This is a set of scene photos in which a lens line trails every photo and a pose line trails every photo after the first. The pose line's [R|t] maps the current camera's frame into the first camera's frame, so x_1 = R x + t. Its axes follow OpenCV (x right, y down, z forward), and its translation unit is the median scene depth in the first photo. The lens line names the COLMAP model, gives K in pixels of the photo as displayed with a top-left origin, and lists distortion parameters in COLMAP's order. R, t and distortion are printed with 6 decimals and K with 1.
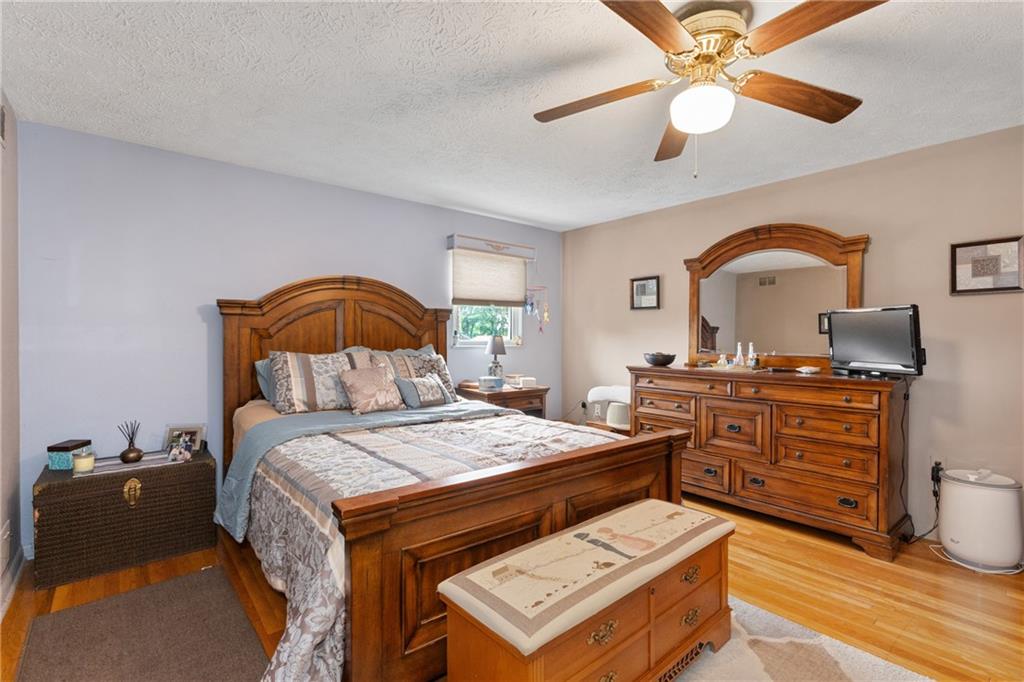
lens RADIAL K [[467.5, 0, 508.4], [0, 467.5, 340.4], [0, 0, 1]] dist [-0.002070, -0.000202]
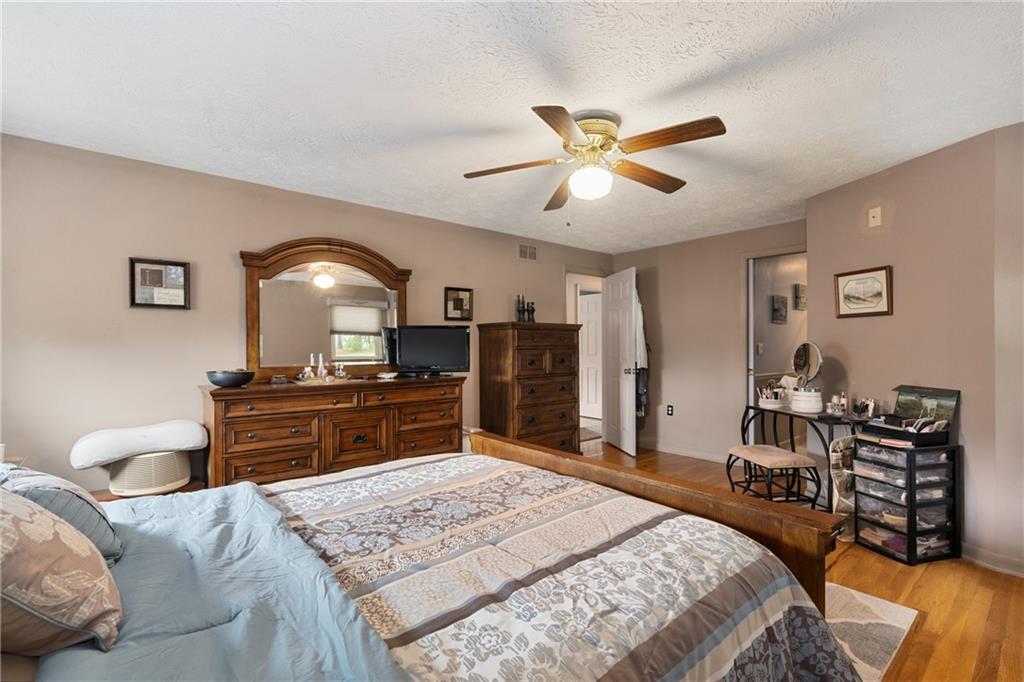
lens RADIAL K [[476.4, 0, 512.0], [0, 476.4, 341.0], [0, 0, 1]] dist [-0.000065, -0.000001]
pose [[-0.012066, 0.008261, 0.999893, -0.507413], [0.012003, 0.999895, -0.008116, -0.008899], [-0.999855, 0.011904, -0.012164, 0.631572]]
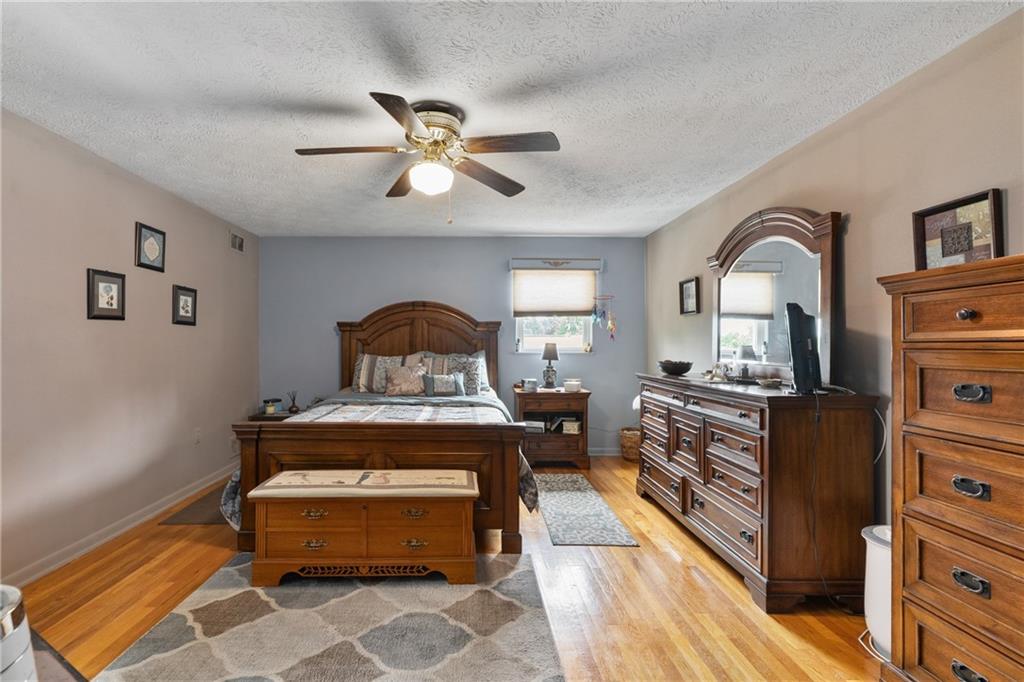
lens RADIAL K [[487.0, 0, 476.4], [0, 487.0, 338.1], [0, 0, 1]] dist [-0.002296, 0.000018]
pose [[0.765481, -0.010832, -0.643367, 0.714169], [-0.002966, 0.999788, -0.020362, 0.002705], [0.643452, 0.017495, 0.765287, -0.003981]]
